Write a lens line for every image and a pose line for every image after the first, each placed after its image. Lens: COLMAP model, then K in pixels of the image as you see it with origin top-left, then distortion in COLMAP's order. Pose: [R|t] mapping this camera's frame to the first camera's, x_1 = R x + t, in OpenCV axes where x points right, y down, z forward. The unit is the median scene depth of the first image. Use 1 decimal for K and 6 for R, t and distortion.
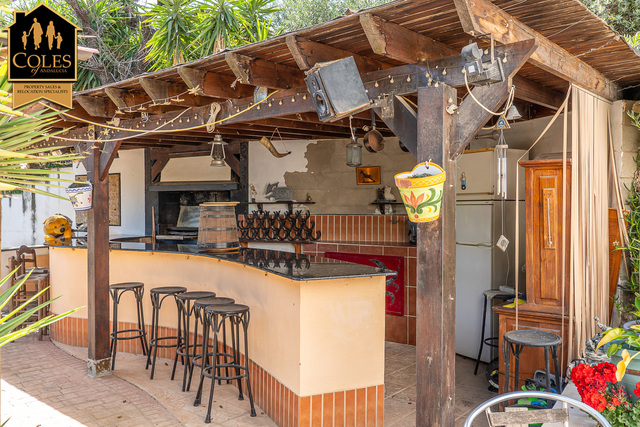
lens RADIAL K [[607.5, 0, 320.0], [0, 607.5, 213.5], [0, 0, 1]] dist [0.000140, 0.000211]
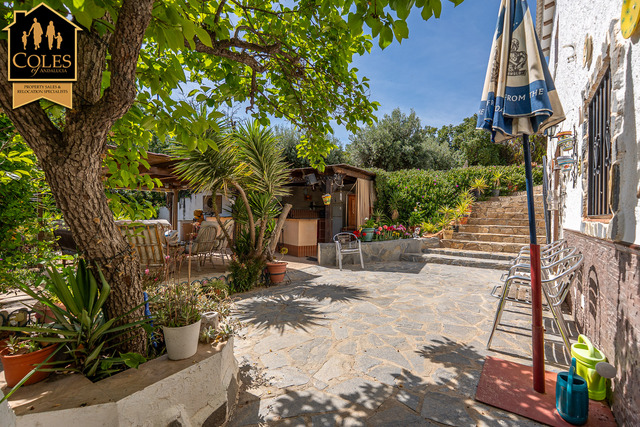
lens RADIAL K [[287.0, 0, 320.0], [0, 287.0, 213.5], [0, 0, 1]] dist [-0.000016, -0.000003]
pose [[0.986932, 0.003603, 0.161096, -0.286738], [-0.002370, 0.999966, -0.007843, 0.105977], [-0.161119, 0.007359, 0.986908, -1.431486]]
